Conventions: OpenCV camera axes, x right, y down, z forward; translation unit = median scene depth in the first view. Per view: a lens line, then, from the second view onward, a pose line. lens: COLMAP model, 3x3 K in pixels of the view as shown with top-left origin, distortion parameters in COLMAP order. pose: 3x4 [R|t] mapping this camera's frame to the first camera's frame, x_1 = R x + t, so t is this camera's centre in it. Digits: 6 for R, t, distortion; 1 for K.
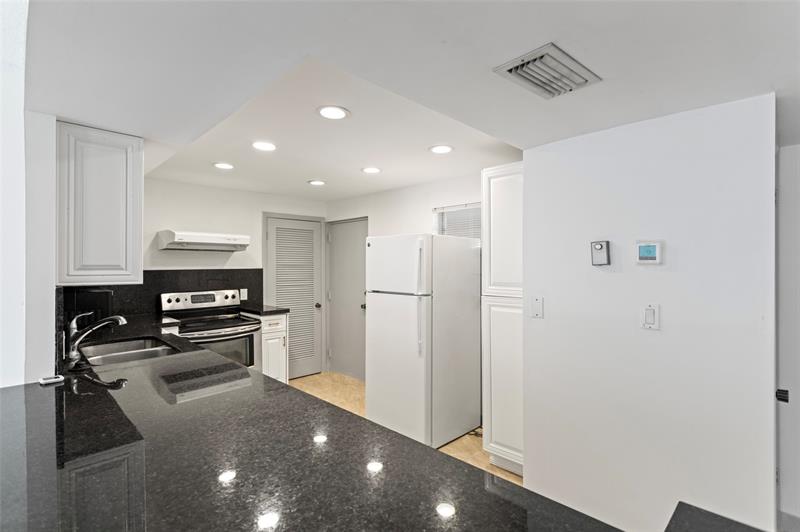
lens RADIAL K [[380.7, 0, 395.5], [0, 380.7, 264.9], [0, 0, 1]] dist [0.005016, -0.001524]
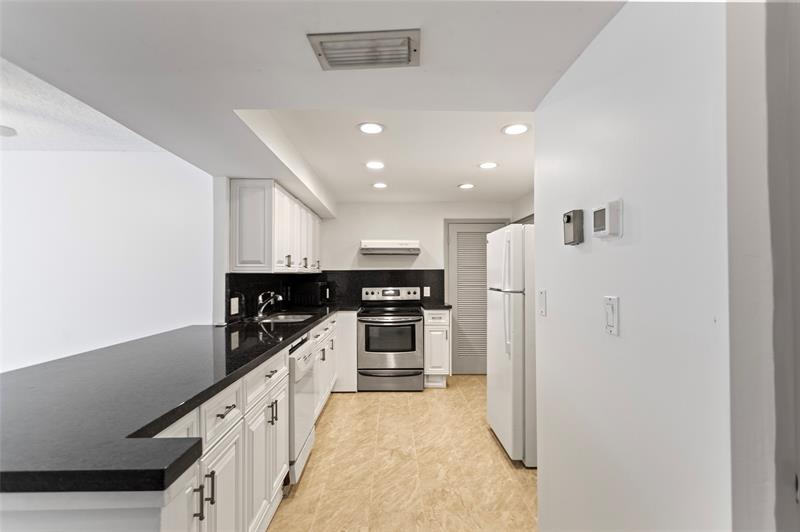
lens RADIAL K [[380.7, 0, 395.2], [0, 380.7, 273.1], [0, 0, 1]] dist [0.005016, -0.001524]
pose [[0.717772, -0.003921, -0.696267, 0.393581], [0.001649, 0.999991, -0.003931, 0.029043], [0.696276, 0.001673, 0.717772, 0.117442]]
